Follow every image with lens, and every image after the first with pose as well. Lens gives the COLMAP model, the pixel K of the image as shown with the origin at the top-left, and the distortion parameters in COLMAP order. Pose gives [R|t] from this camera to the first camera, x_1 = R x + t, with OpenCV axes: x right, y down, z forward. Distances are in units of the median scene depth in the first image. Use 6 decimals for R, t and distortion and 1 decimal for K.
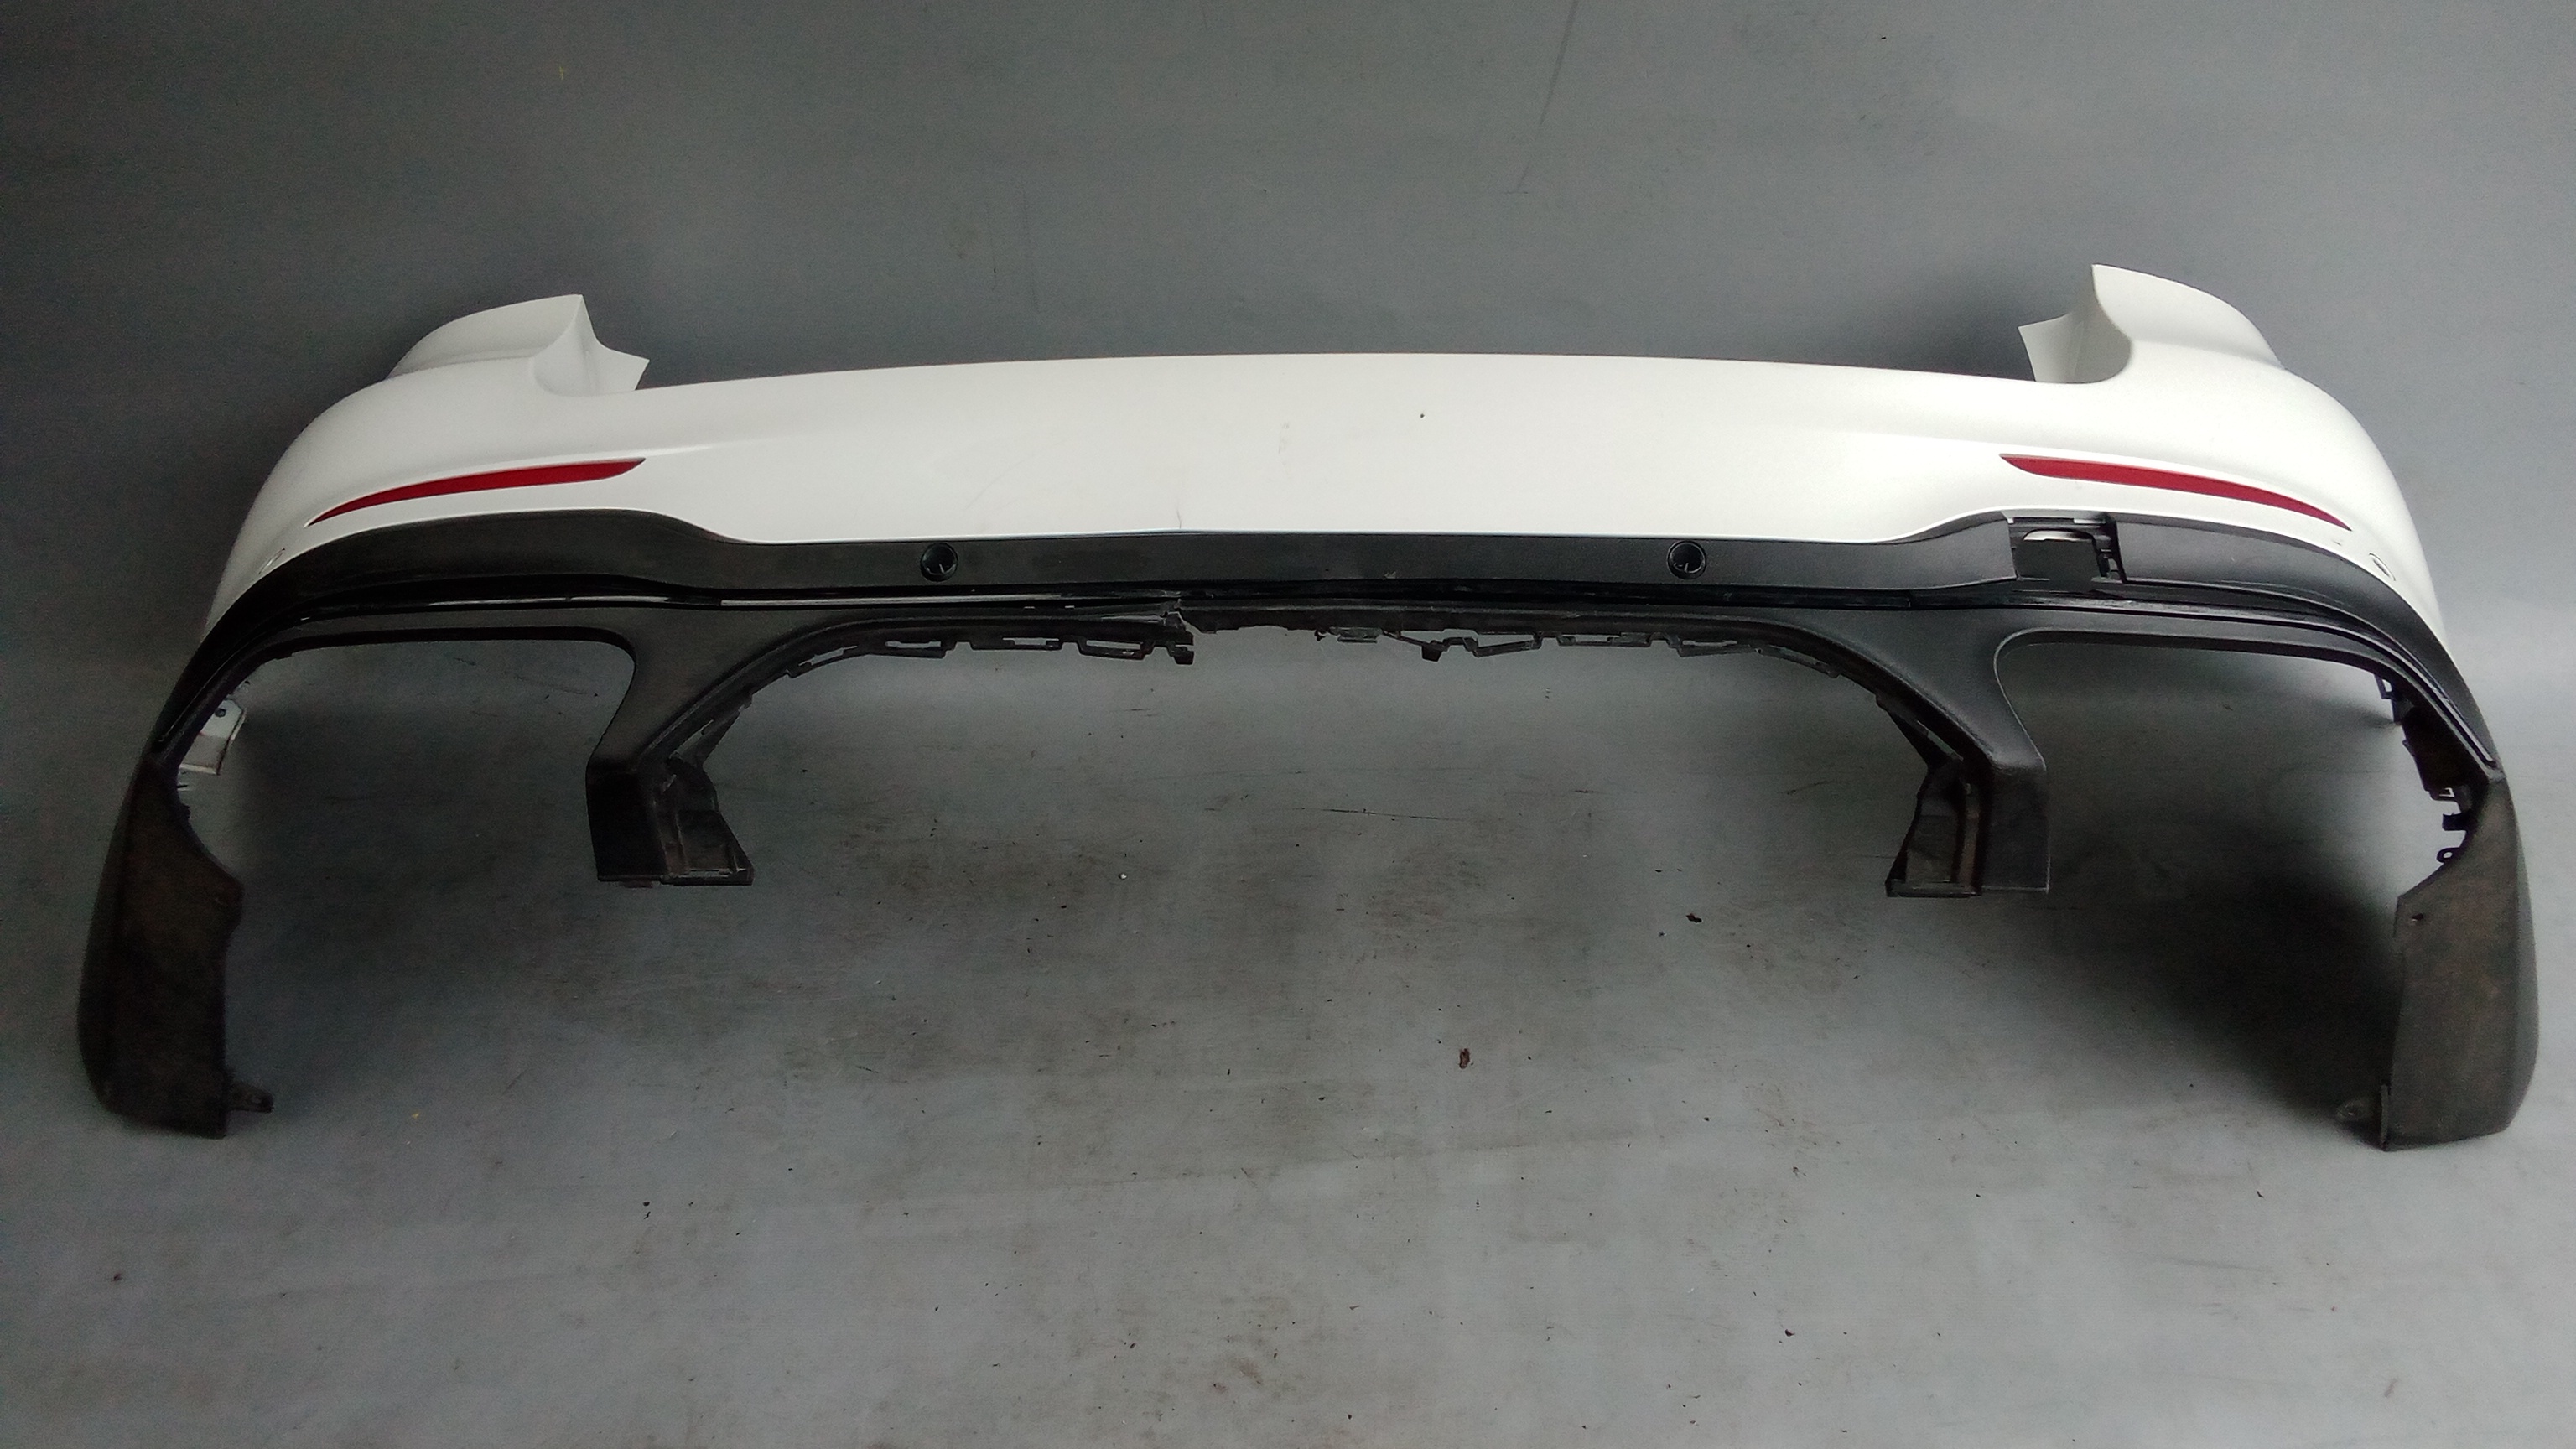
lens RADIAL K [[2065.4, 0, 1307.4], [0, 2065.4, 698.3], [0, 0, 1]] dist [0.029768, -0.068728]
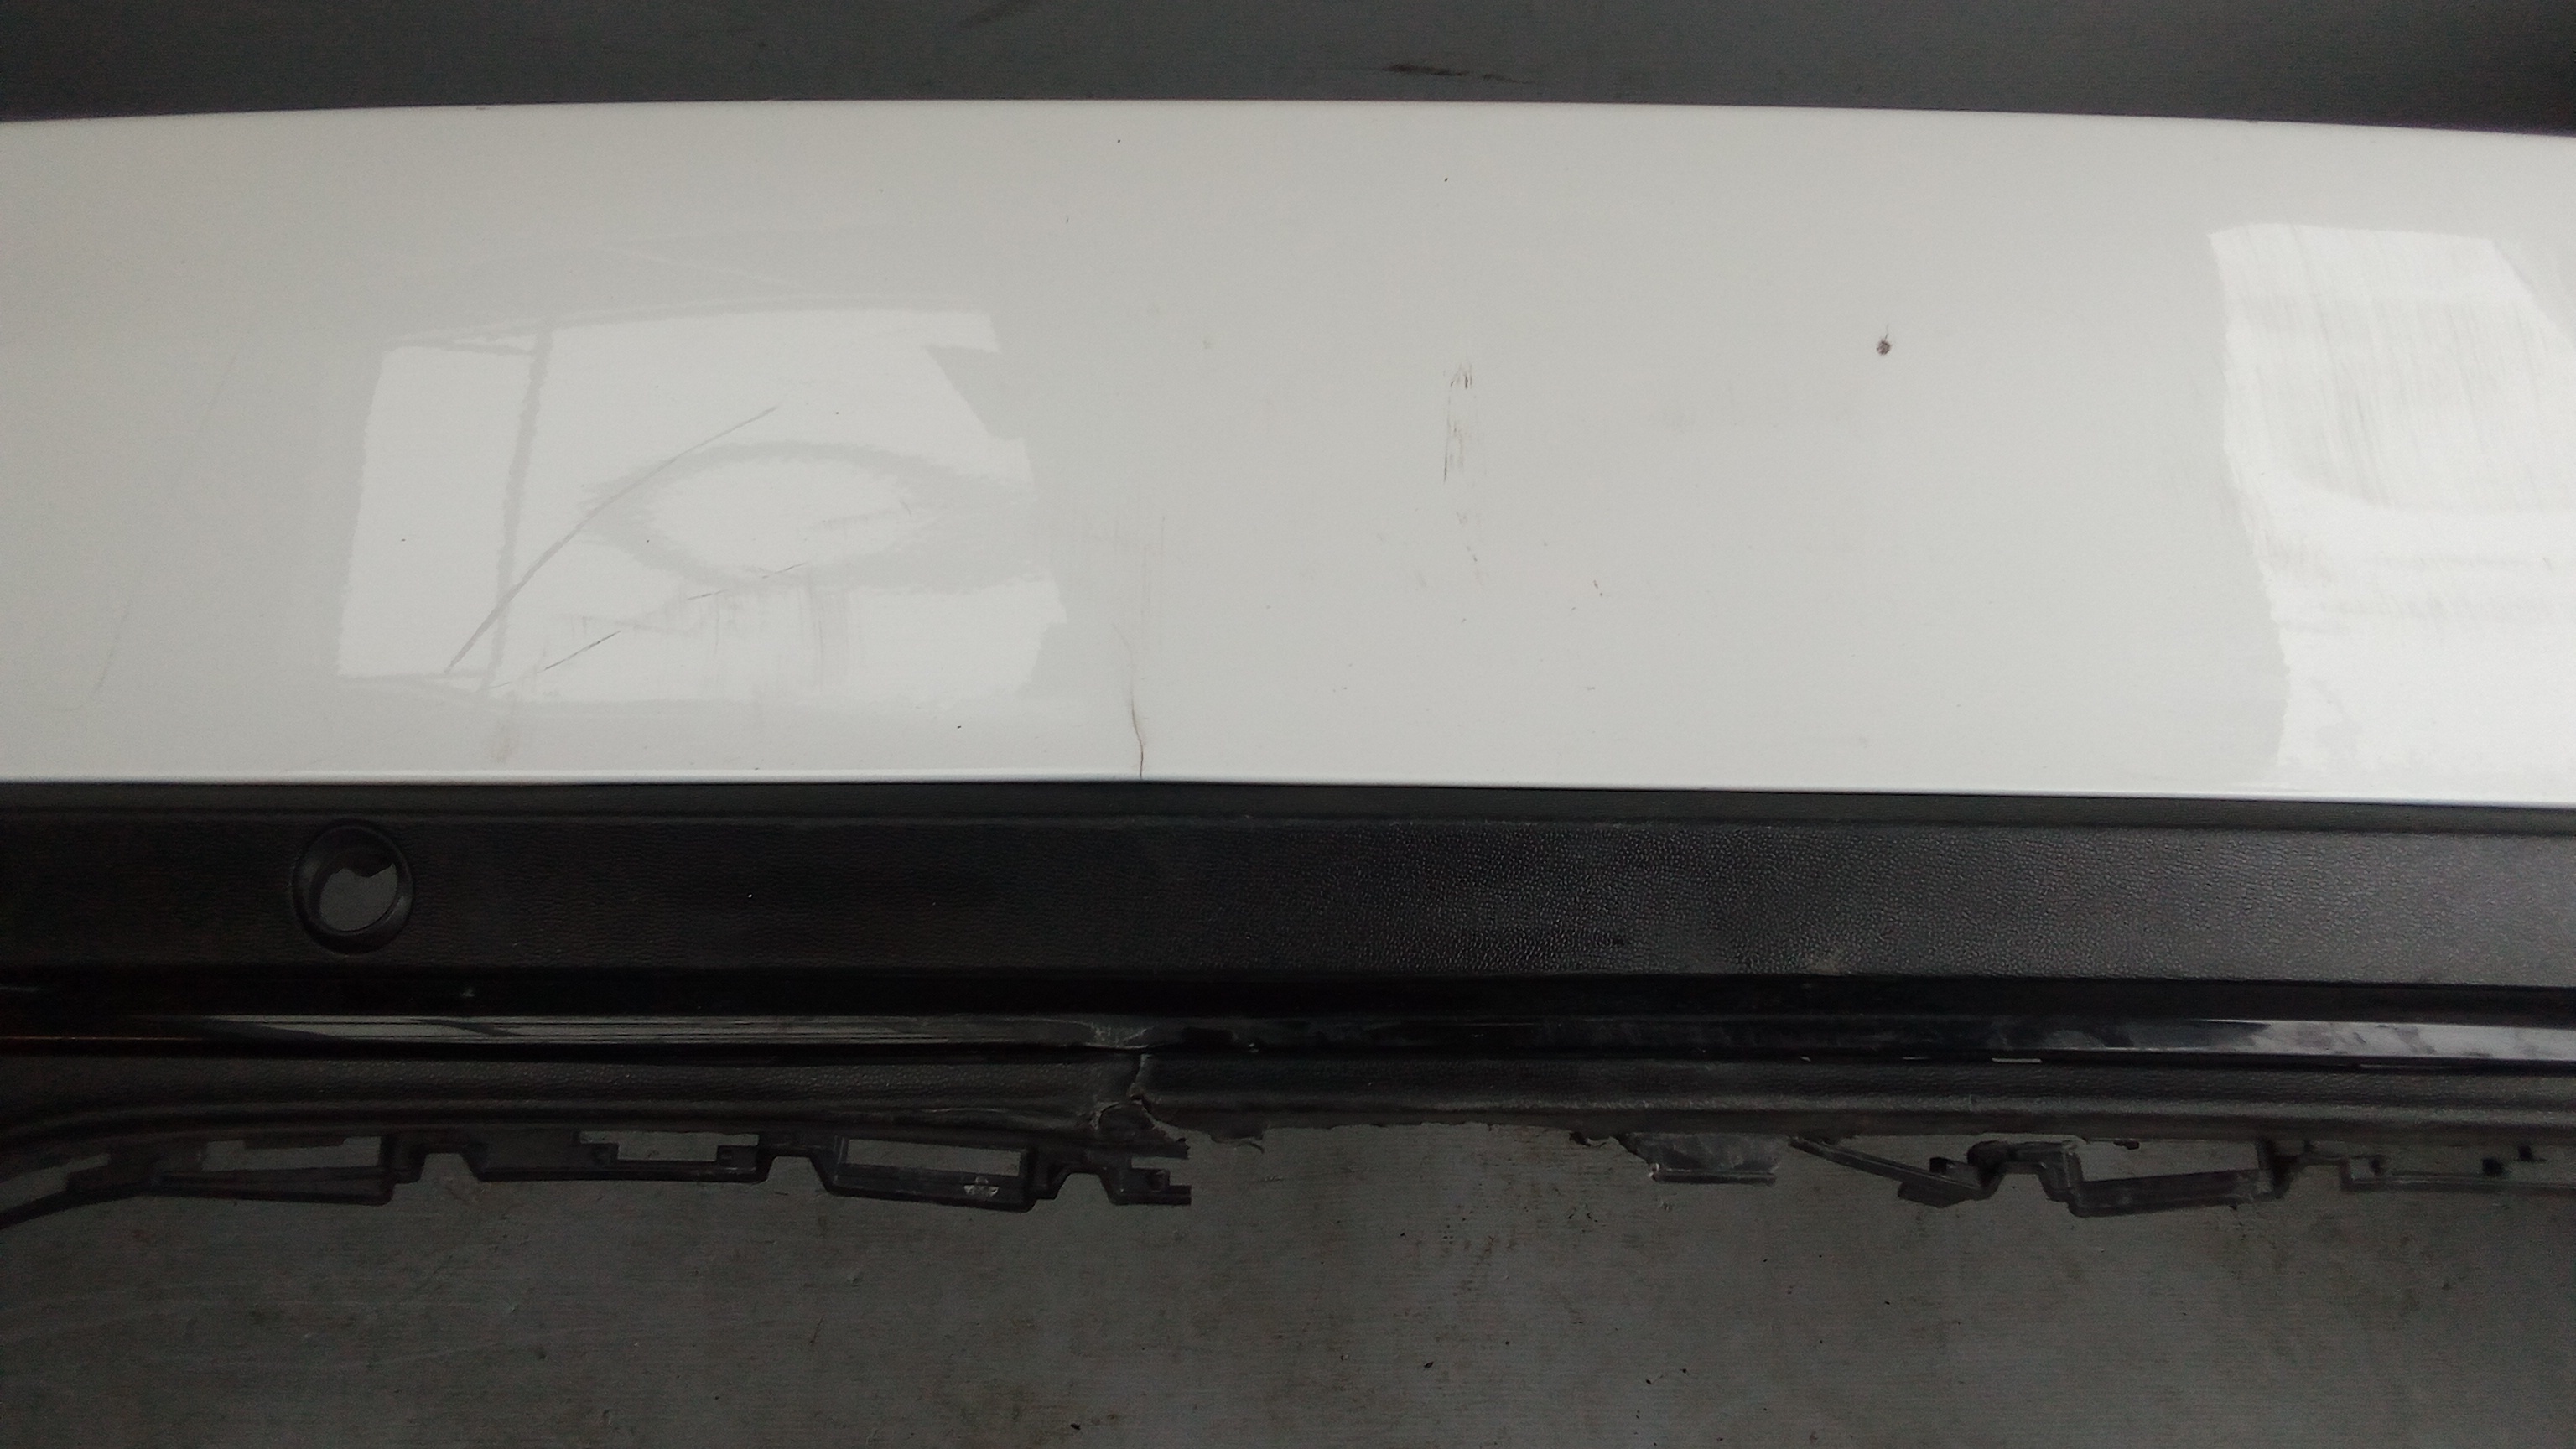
lens RADIAL K [[2065.4, 0, 1303.7], [0, 2065.4, 729.6], [0, 0, 1]] dist [0.029768, -0.068728]
pose [[0.999093, 0.002210, 0.042533, -0.046355], [-0.014667, 0.955418, 0.294894, -0.166287], [-0.039985, -0.295250, 0.954583, 0.649836]]
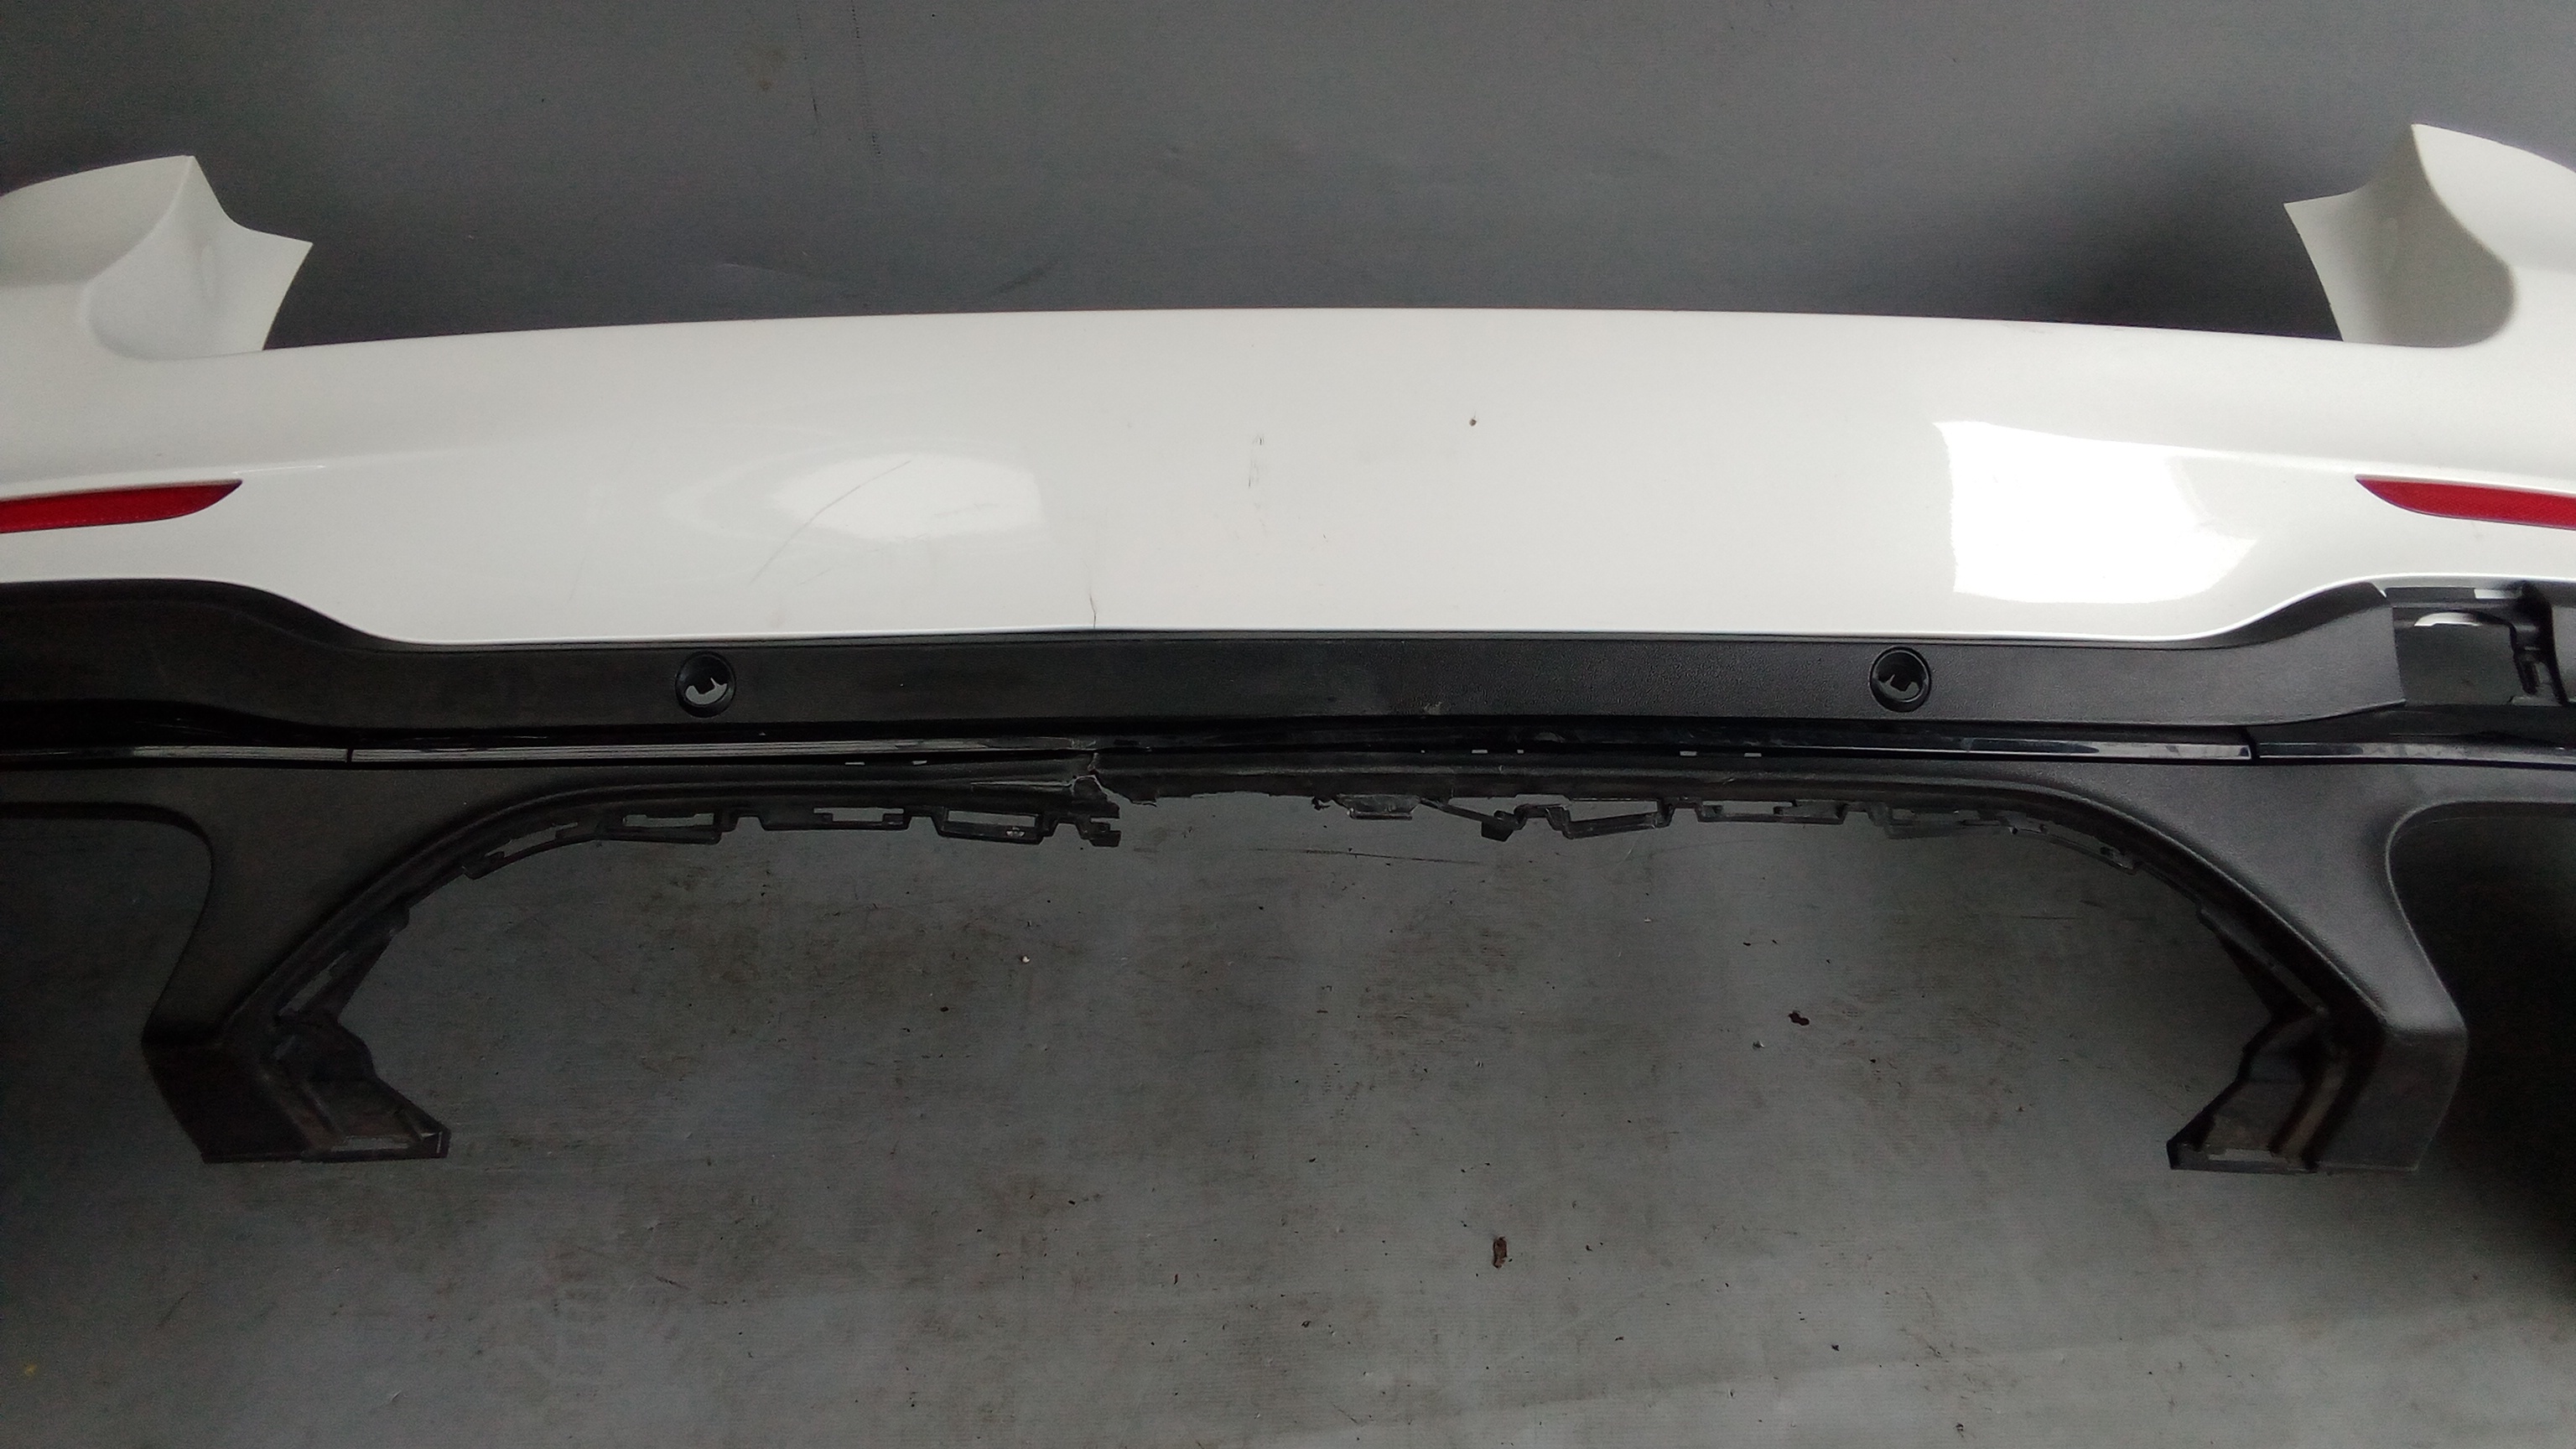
lens RADIAL K [[2065.4, 0, 1310.5], [0, 2065.4, 711.2], [0, 0, 1]] dist [0.029768, -0.068728]
pose [[0.999198, -0.008733, 0.039072, -0.019352], [0.002463, 0.987481, 0.157721, -0.142940], [-0.039960, -0.157498, 0.986710, 0.346285]]
